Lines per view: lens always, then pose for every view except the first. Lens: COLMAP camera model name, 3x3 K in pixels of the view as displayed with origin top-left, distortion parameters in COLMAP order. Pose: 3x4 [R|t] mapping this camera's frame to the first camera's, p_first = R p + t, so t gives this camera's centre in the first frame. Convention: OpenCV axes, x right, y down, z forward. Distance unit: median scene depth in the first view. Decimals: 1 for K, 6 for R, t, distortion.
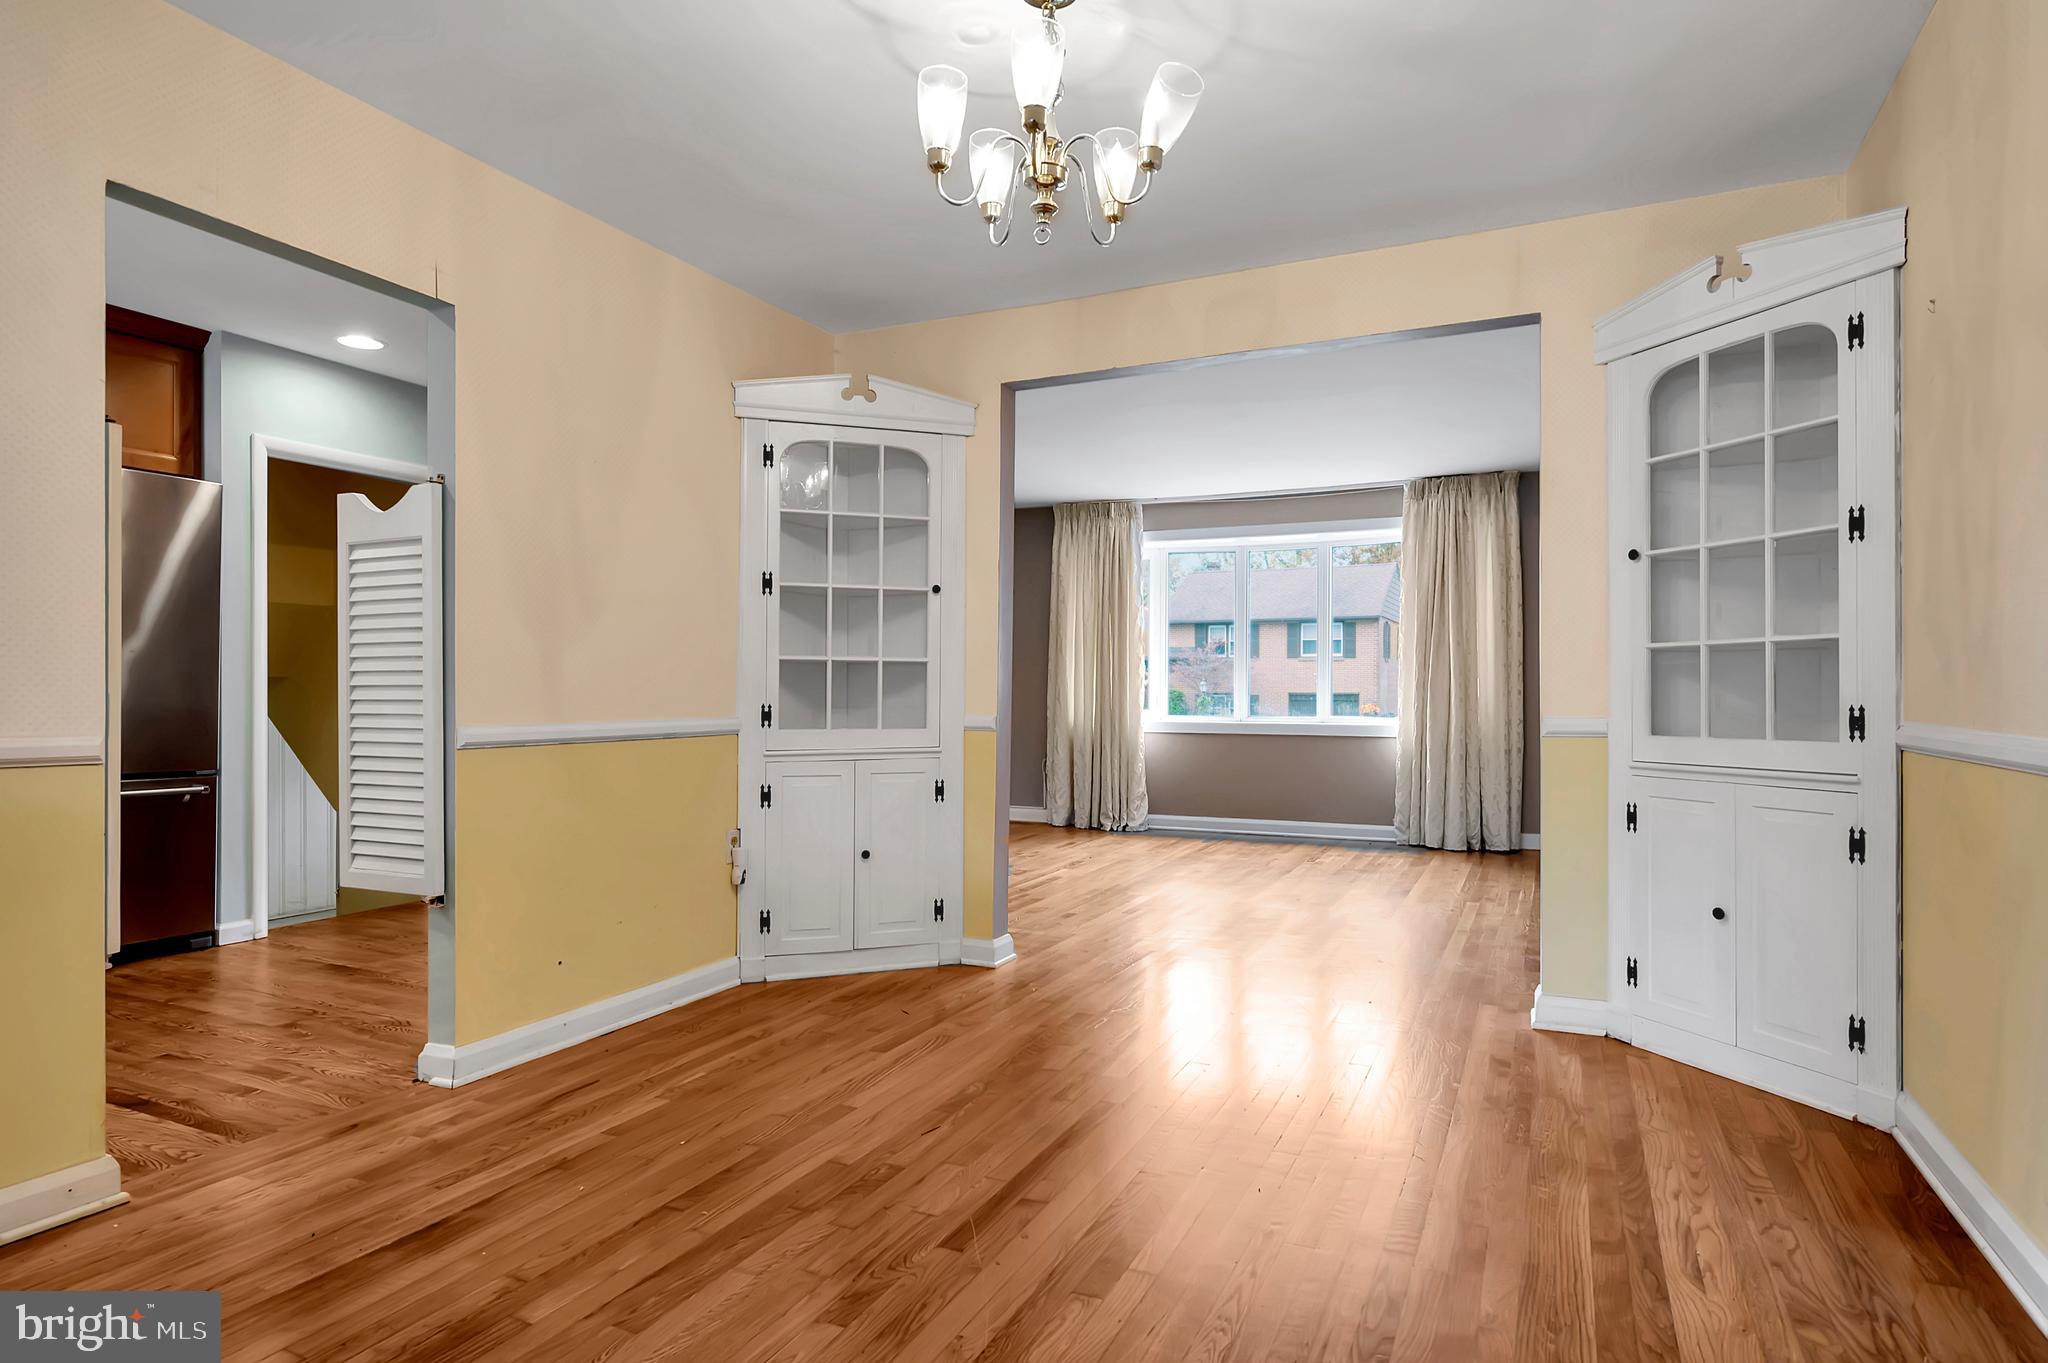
lens RADIAL K [[1132.5, 0, 1024.0], [0, 1132.5, 681.5], [0, 0, 1]] dist [-0.002380, 0.000085]
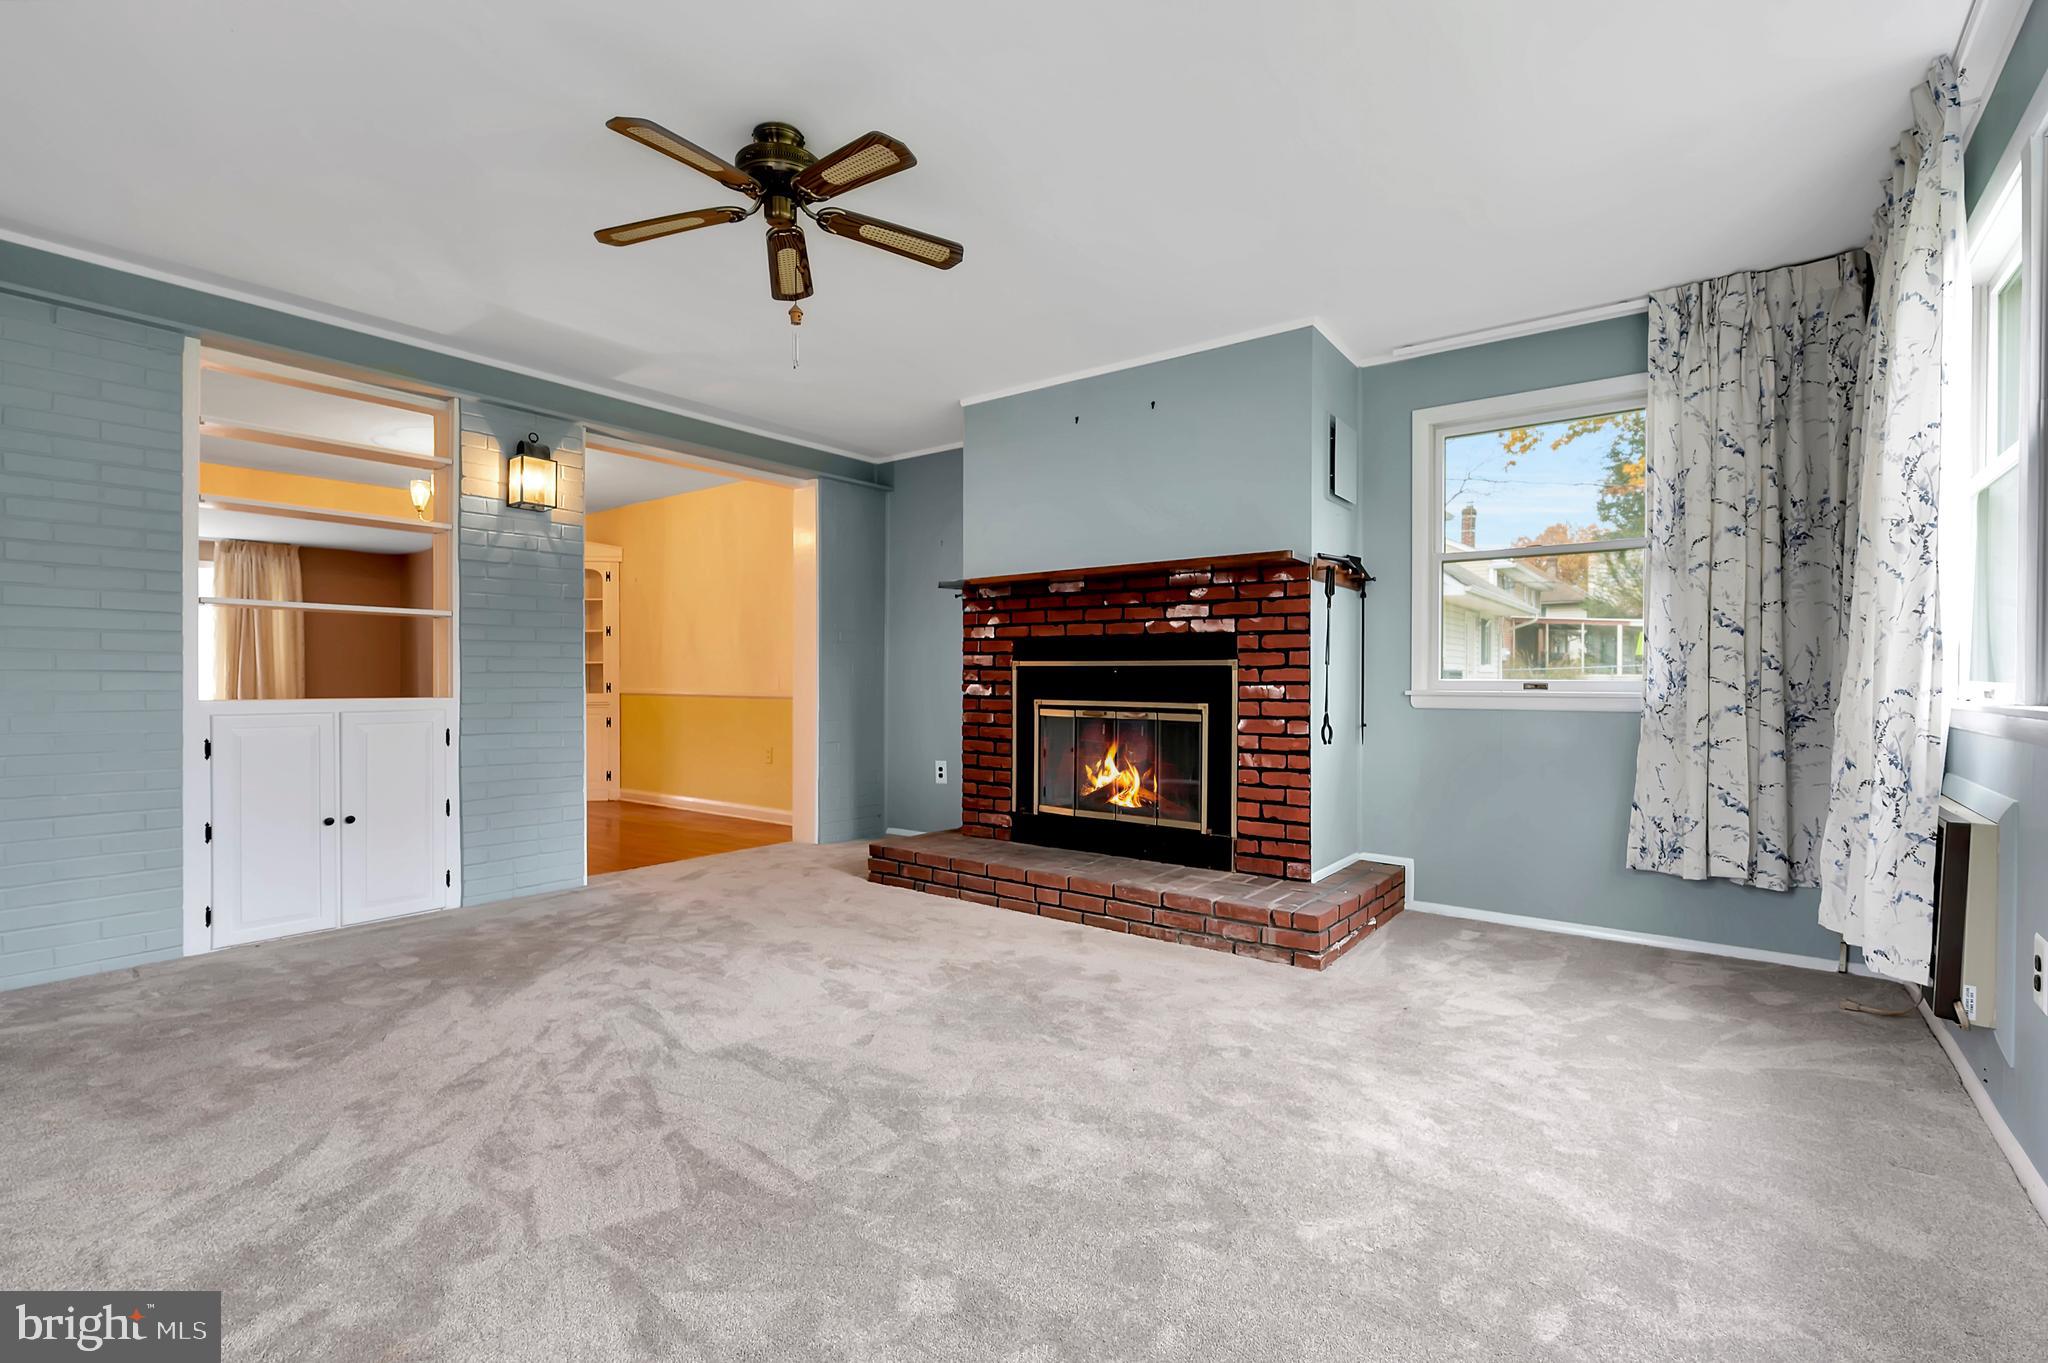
lens RADIAL K [[932.8, 0, 1028.5], [0, 932.8, 672.7], [0, 0, 1]] dist [0.000399, -0.000102]
pose [[0.196775, 0.002451, 0.980446, -0.680149], [-0.007555, 0.999971, -0.000984, -0.006221], [-0.980420, -0.007214, 0.196788, -0.313094]]
